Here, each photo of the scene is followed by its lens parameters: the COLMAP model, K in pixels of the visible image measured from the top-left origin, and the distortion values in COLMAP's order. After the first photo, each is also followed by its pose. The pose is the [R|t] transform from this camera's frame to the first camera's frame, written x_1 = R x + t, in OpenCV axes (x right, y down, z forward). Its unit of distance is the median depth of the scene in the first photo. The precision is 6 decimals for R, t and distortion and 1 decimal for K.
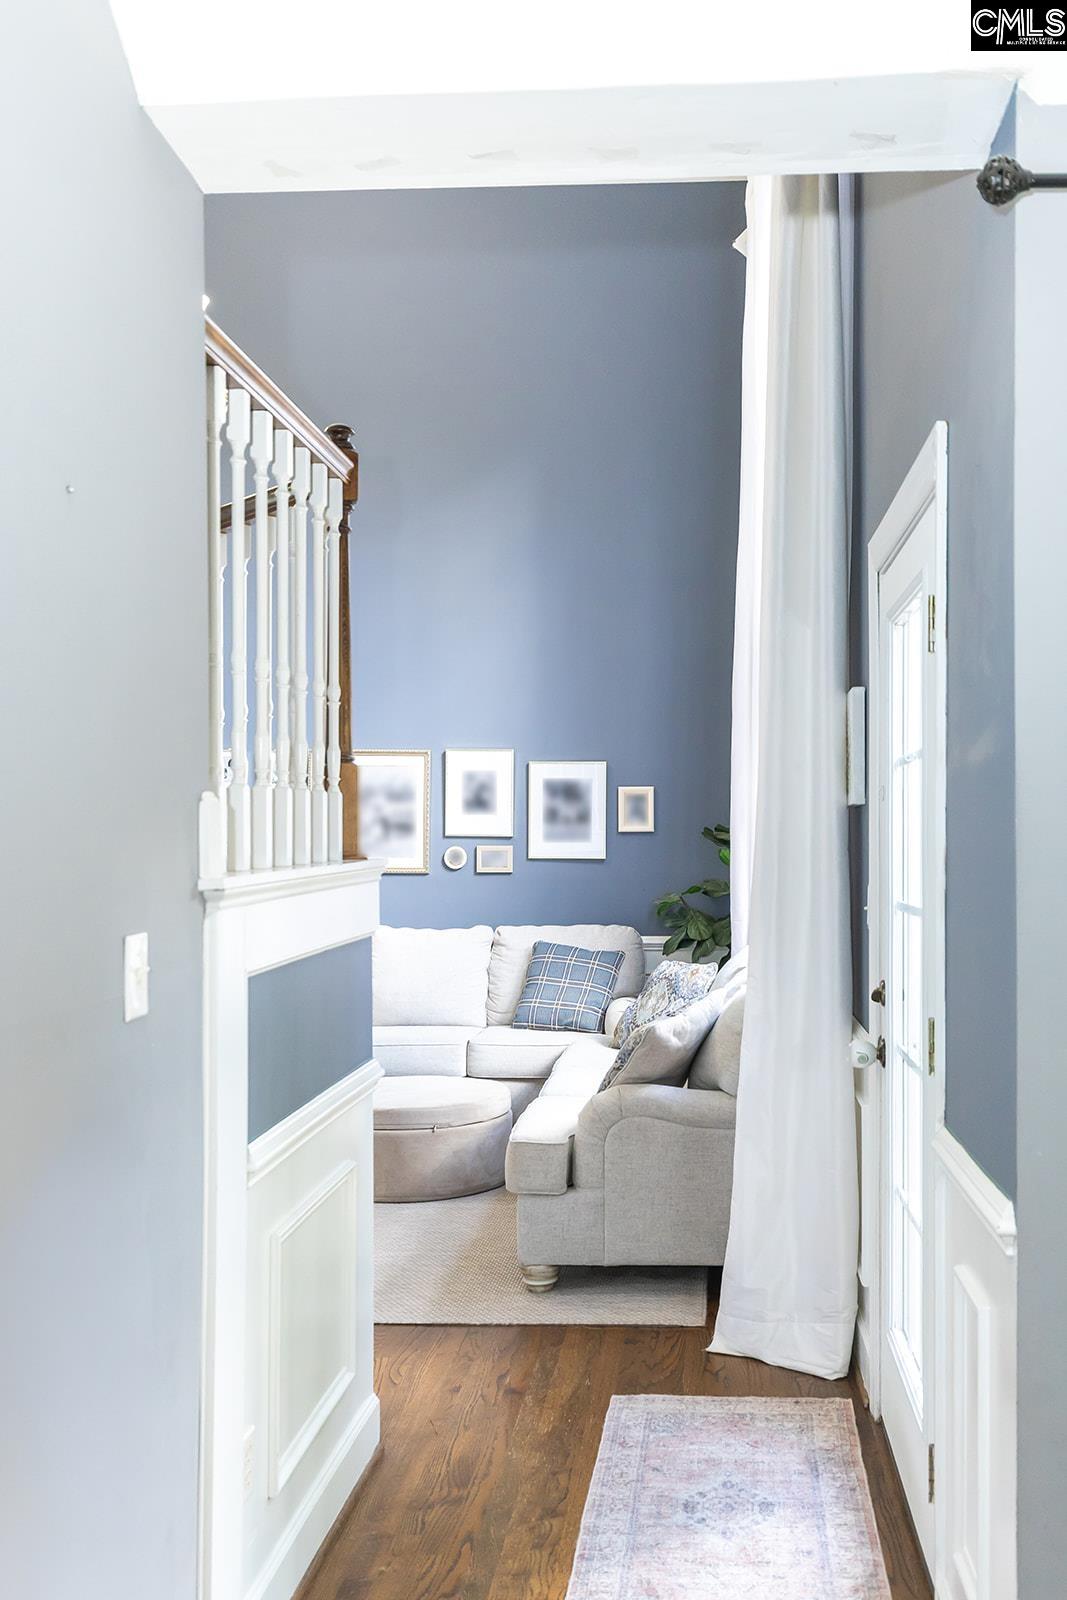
lens RADIAL K [[2381.0, 0, 533.5], [0, 2381.0, 800.0], [0, 0, 1]] dist [-0.010591, -0.004299]
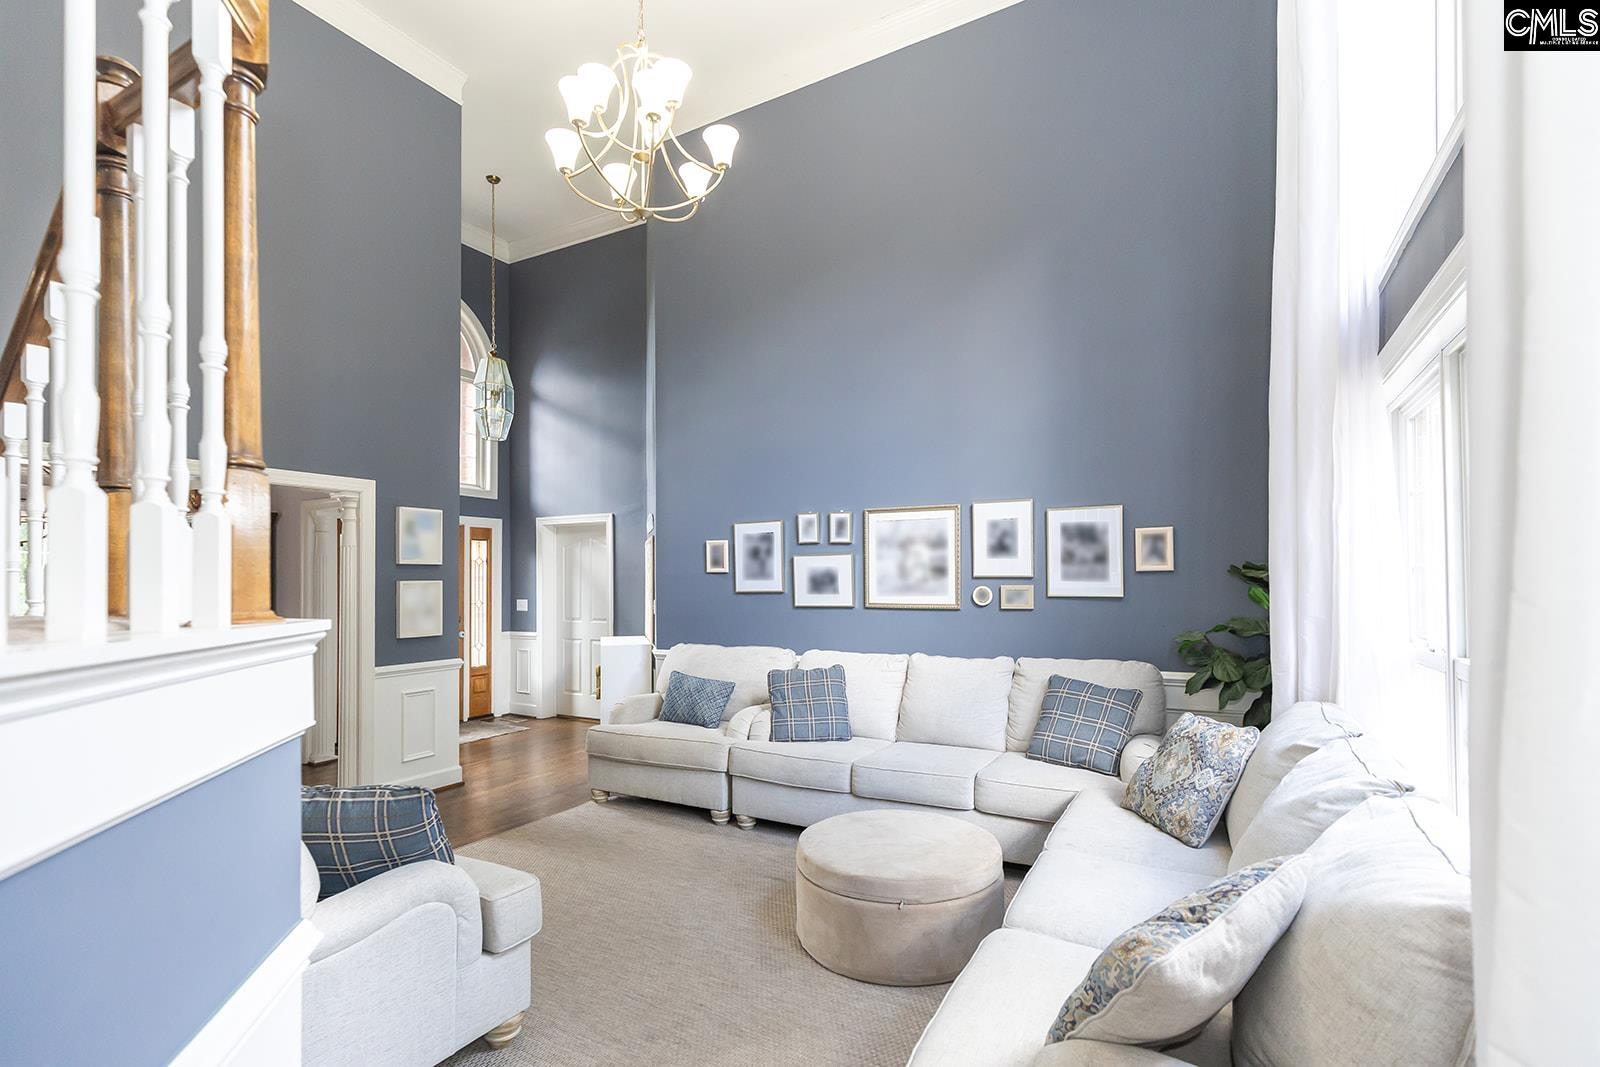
lens RADIAL K [[742.1, 0, 804.7], [0, 742.1, 568.8], [0, 0, 1]] dist [0.001505, -0.000064]
pose [[0.911175, -0.017668, -0.411640, 0.037539], [0.018546, 0.999826, -0.001861, 0.010263], [0.411602, -0.005939, 0.911344, 0.644342]]
